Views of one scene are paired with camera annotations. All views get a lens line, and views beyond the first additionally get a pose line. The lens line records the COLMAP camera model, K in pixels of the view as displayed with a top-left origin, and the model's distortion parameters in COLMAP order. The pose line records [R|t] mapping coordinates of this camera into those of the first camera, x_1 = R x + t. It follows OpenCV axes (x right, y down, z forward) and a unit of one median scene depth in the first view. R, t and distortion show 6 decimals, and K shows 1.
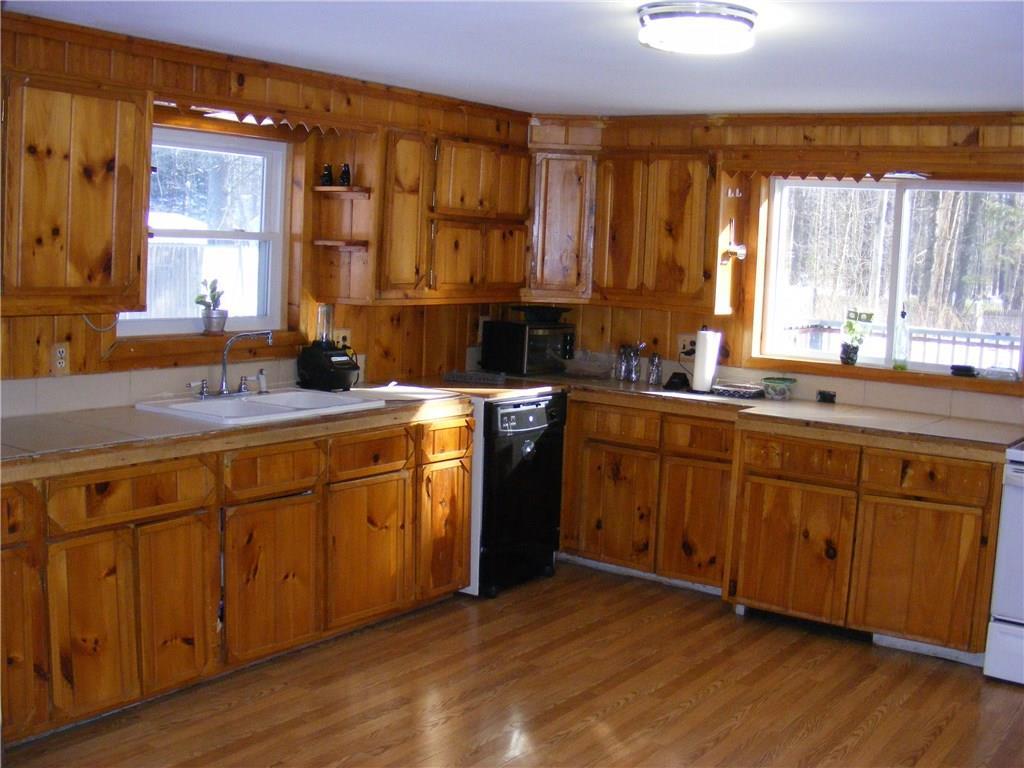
lens RADIAL K [[1260.2, 0, 512.1], [0, 1260.2, 386.0], [0, 0, 1]] dist [-0.089791, 0.000000]
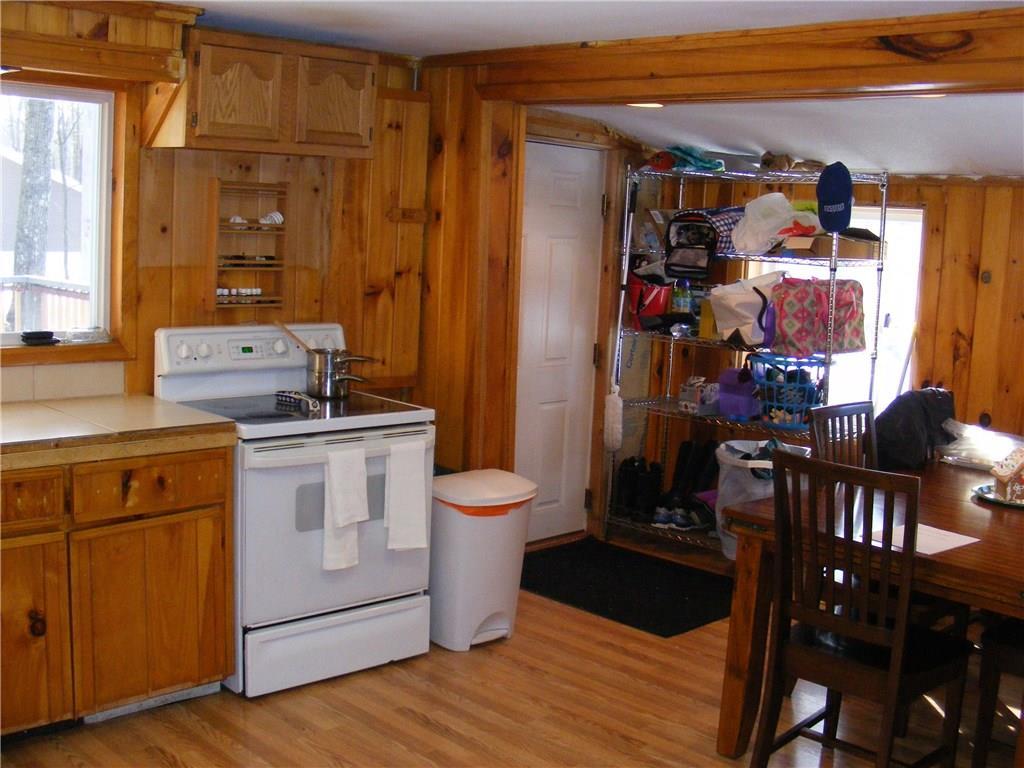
lens RADIAL K [[1260.2, 0, 512.2], [0, 1260.2, 379.3], [0, 0, 1]] dist [-0.089791, 0.000000]
pose [[0.194804, -0.162612, 0.967269, -0.337840], [0.083178, 0.985348, 0.148899, -0.082653], [-0.977309, 0.051450, 0.205475, 0.614312]]
